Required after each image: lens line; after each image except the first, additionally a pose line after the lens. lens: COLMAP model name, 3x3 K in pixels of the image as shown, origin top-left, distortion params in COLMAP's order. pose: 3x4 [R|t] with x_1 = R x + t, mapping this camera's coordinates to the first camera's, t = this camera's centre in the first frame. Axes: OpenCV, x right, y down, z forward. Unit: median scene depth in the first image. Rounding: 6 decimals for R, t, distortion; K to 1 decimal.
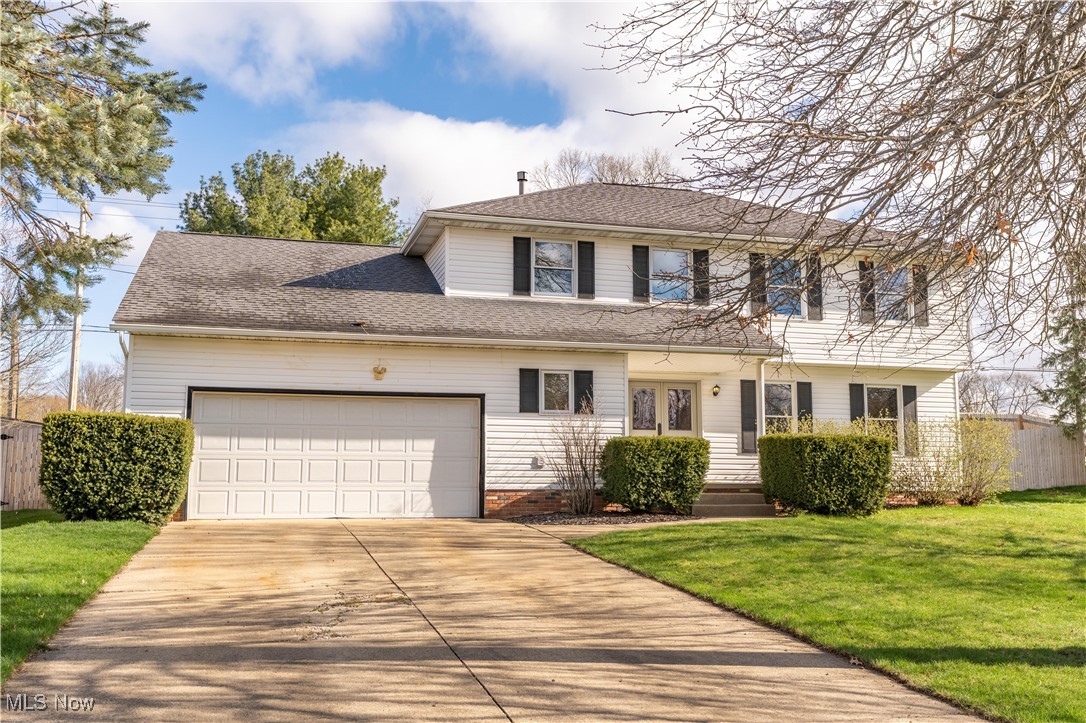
lens RADIAL K [[1025.4, 0, 542.9], [0, 1025.4, 363.7], [0, 0, 1]] dist [0.016834, 0.000000]
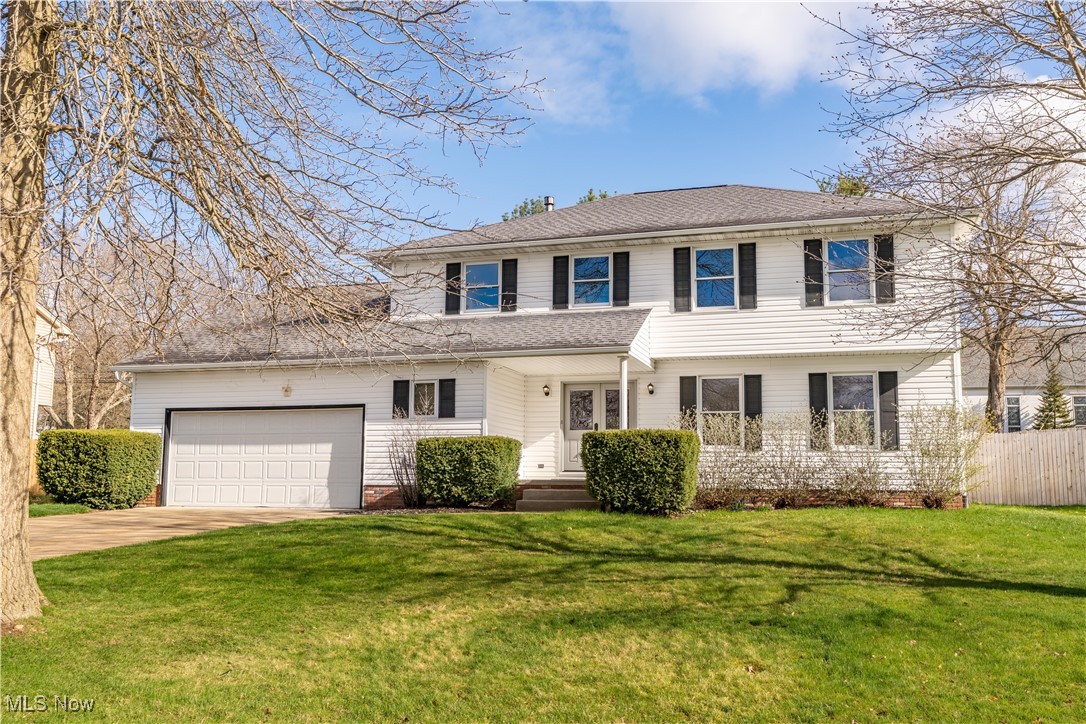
lens RADIAL K [[968.0, 0, 542.6], [0, 968.0, 358.0], [0, 0, 1]] dist [0.016723, -0.001614]
pose [[0.833974, -0.068230, -0.547570, 0.723323], [0.058566, 0.997666, -0.035115, 0.027894], [0.548688, -0.002785, 0.836023, 0.180060]]
